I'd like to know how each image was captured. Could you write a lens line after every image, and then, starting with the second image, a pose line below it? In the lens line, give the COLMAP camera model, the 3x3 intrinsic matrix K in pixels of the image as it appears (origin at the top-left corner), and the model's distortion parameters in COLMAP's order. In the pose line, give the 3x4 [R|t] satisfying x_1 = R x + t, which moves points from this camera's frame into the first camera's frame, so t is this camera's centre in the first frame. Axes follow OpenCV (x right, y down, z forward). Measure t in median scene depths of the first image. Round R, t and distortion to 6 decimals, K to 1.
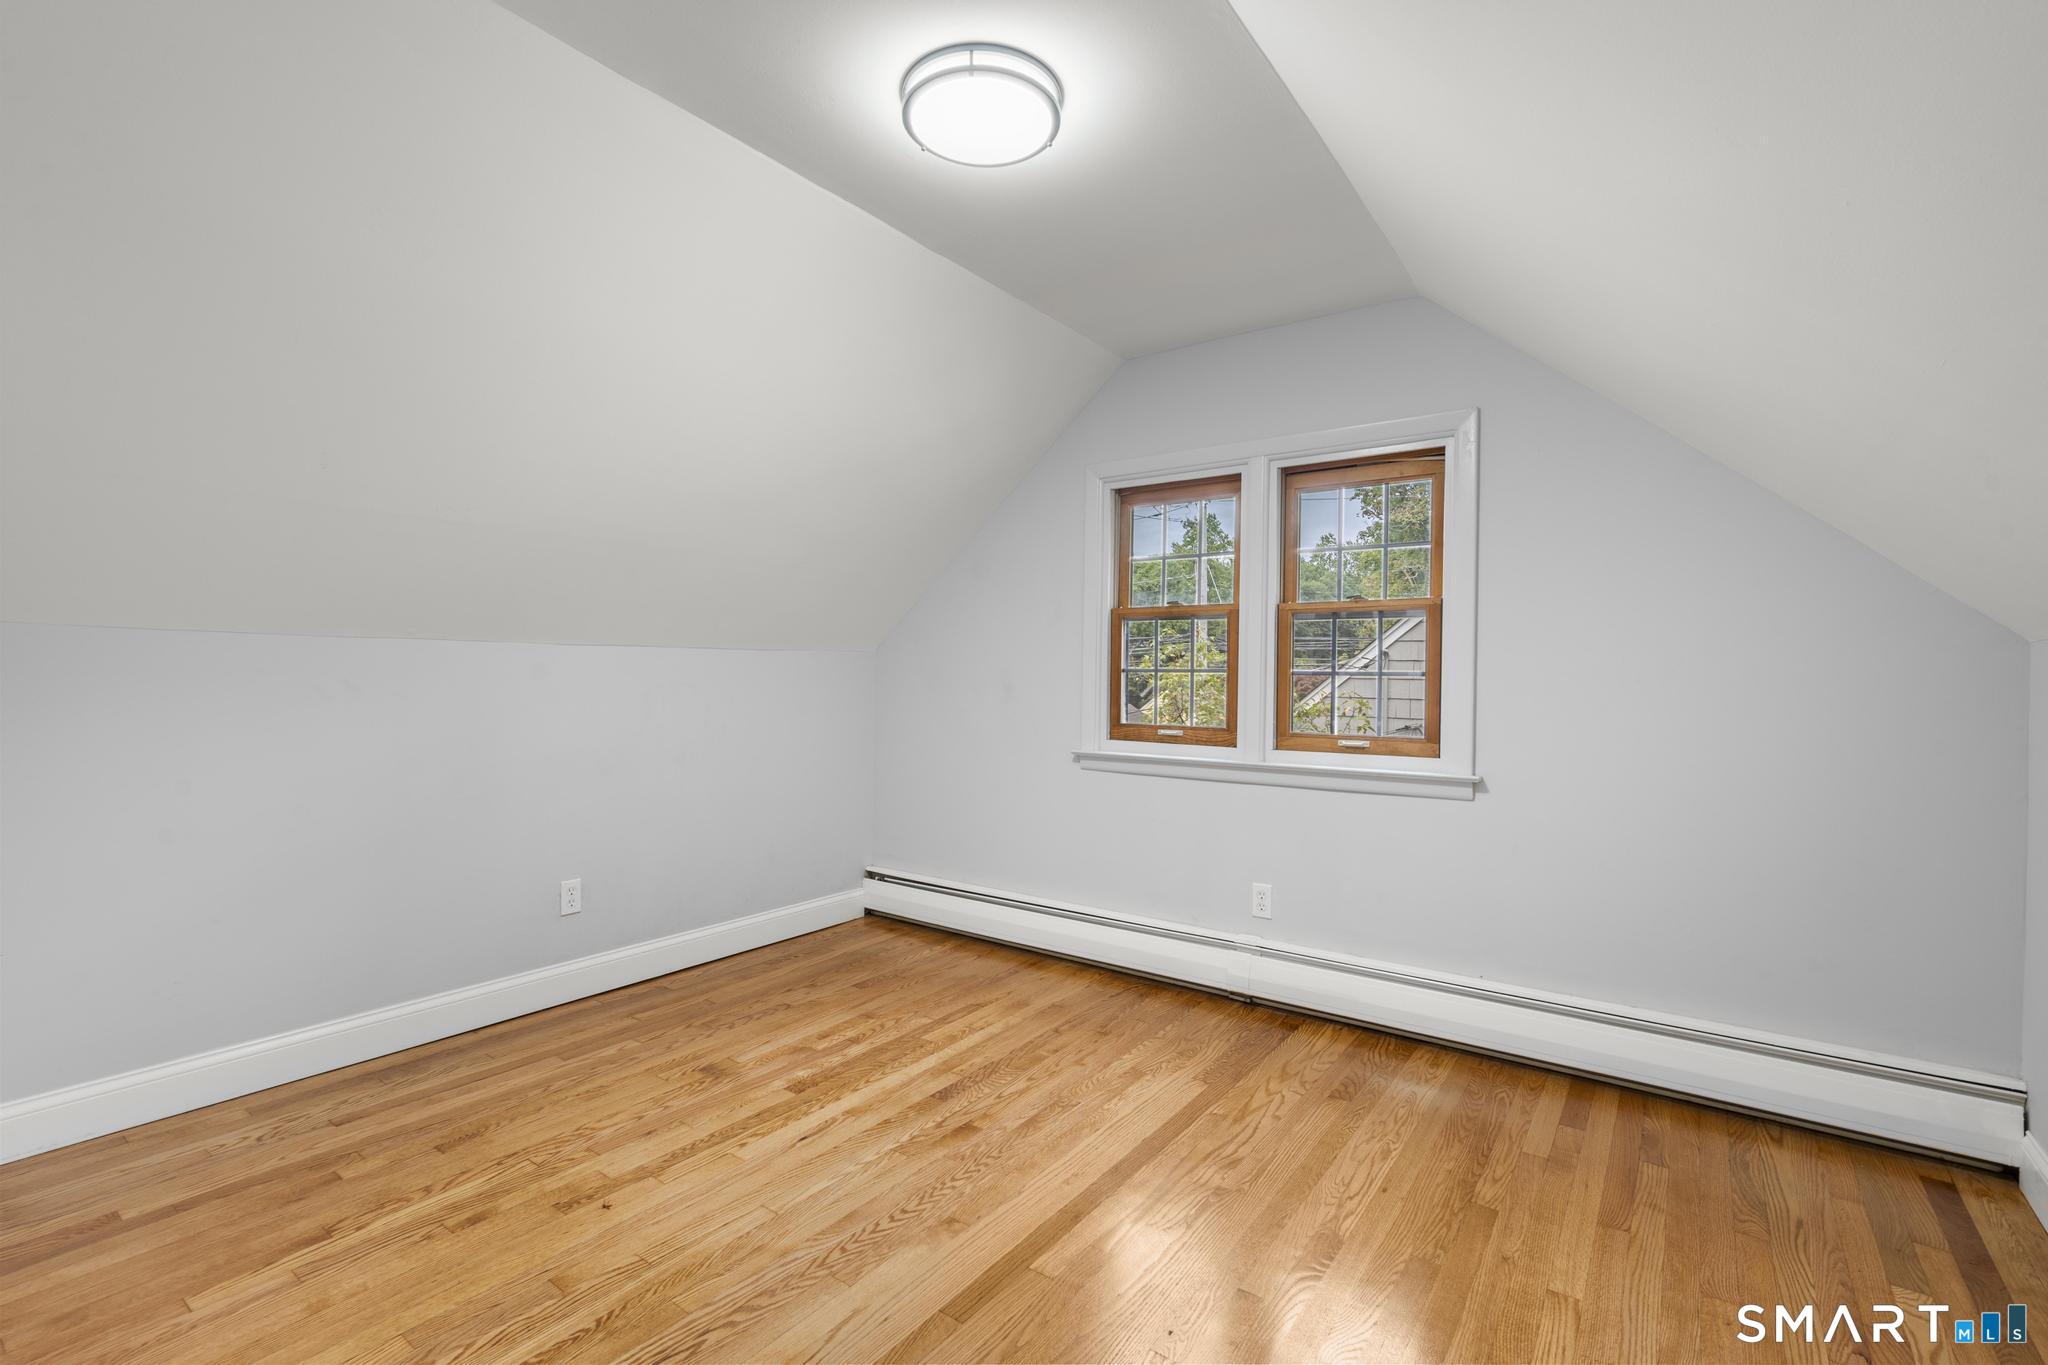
lens RADIAL K [[917.4, 0, 1018.2], [0, 917.4, 693.6], [0, 0, 1]] dist [-0.006543, 0.004141]
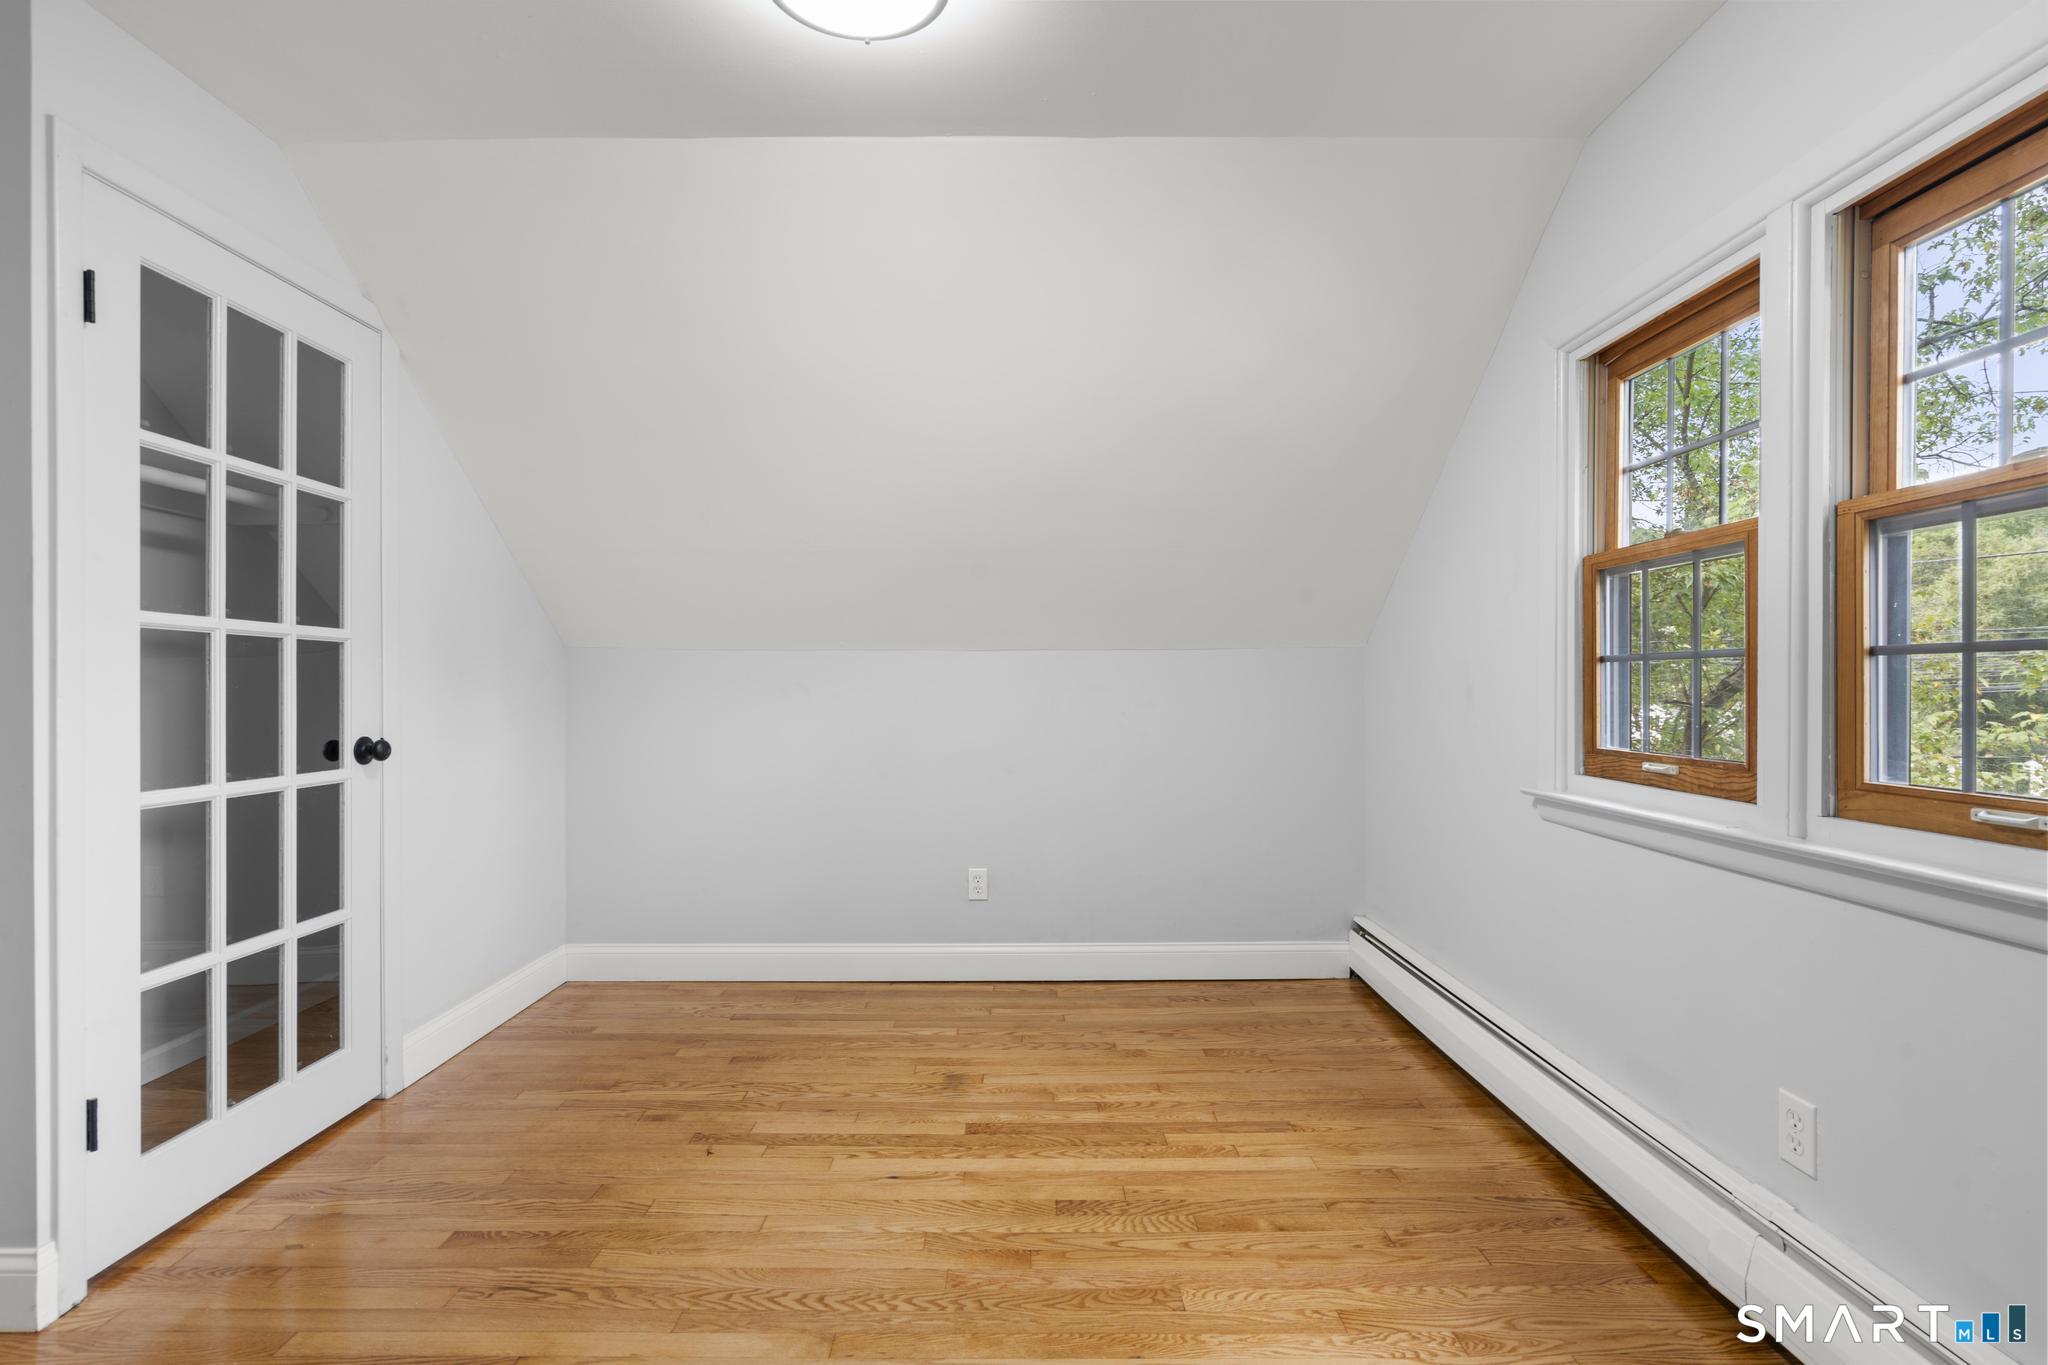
lens RADIAL K [[917.4, 0, 1022.7], [0, 917.4, 691.2], [0, 0, 1]] dist [-0.006543, 0.004141]
pose [[0.593937, -0.003941, -0.804502, 0.480210], [-0.010888, 0.999857, -0.012936, 0.008848], [0.804438, 0.016442, 0.593809, 0.457311]]
